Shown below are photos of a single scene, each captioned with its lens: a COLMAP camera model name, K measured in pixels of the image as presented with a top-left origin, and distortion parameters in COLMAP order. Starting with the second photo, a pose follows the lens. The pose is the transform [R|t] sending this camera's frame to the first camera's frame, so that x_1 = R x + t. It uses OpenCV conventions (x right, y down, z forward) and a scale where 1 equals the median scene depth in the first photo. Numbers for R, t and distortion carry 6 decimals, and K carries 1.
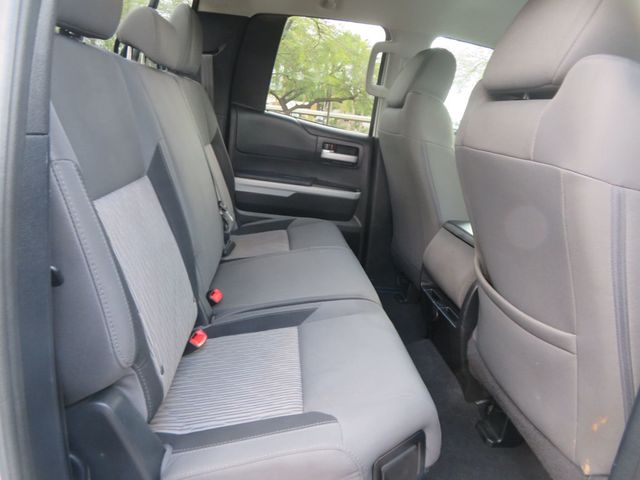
lens RADIAL K [[464.3, 0, 322.2], [0, 464.3, 238.4], [0, 0, 1]] dist [-0.004376, 0.009184]
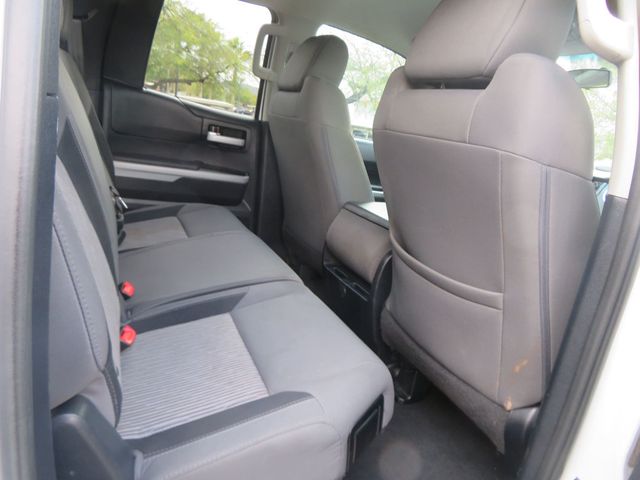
lens RADIAL K [[464.3, 0, 322.4], [0, 464.3, 236.7], [0, 0, 1]] dist [-0.004376, 0.009184]
pose [[0.950336, -0.046246, 0.307770, -0.143194], [0.038158, 0.998751, 0.032248, 0.005678], [-0.308877, -0.018902, 0.950914, 0.016147]]
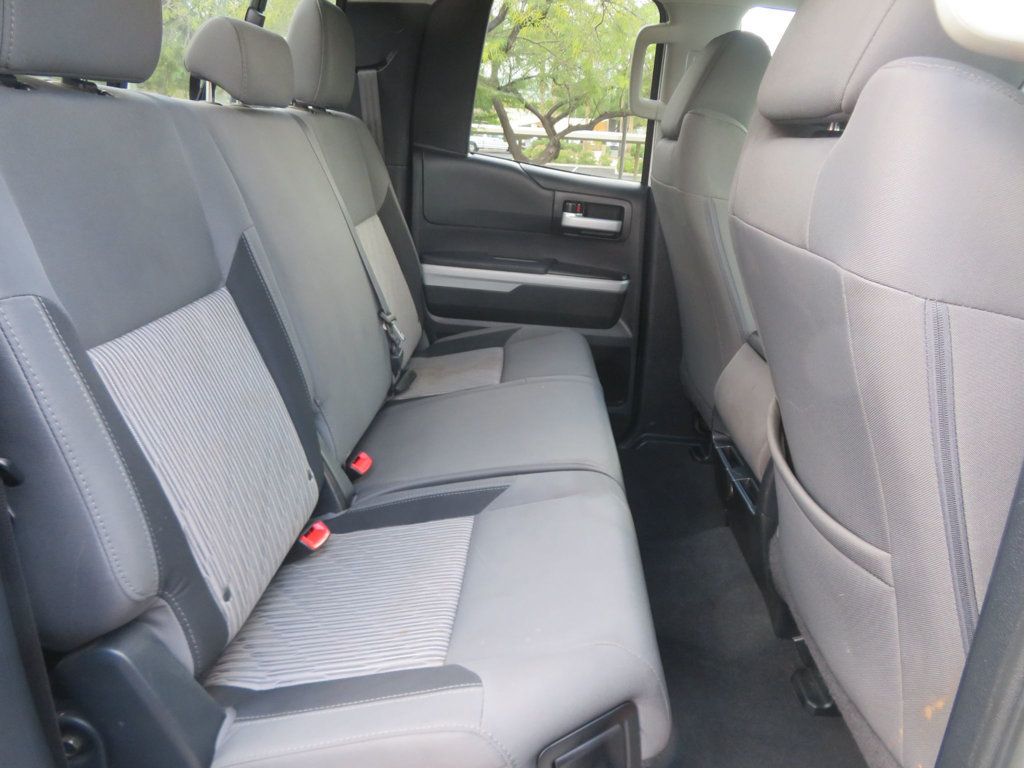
lens RADIAL K [[742.8, 0, 511.1], [0, 742.8, 384.0], [0, 0, 1]] dist [-0.004376, 0.009184]
pose [[0.988584, -0.017199, -0.149683, 0.133359], [0.025533, 0.998218, 0.053934, -0.037007], [0.148489, -0.057140, 0.987262, 0.023958]]
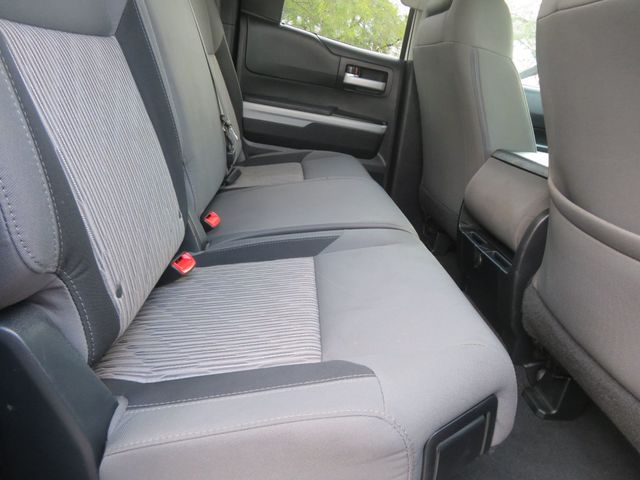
lens RADIAL K [[464.3, 0, 321.6], [0, 464.3, 242.2], [0, 0, 1]] dist [-0.004376, 0.009184]
pose [[0.998901, 0.041738, -0.021327, -0.021506], [-0.039786, 0.995592, 0.084939, 0.087805], [0.024778, -0.083997, 0.996158, 0.205002]]
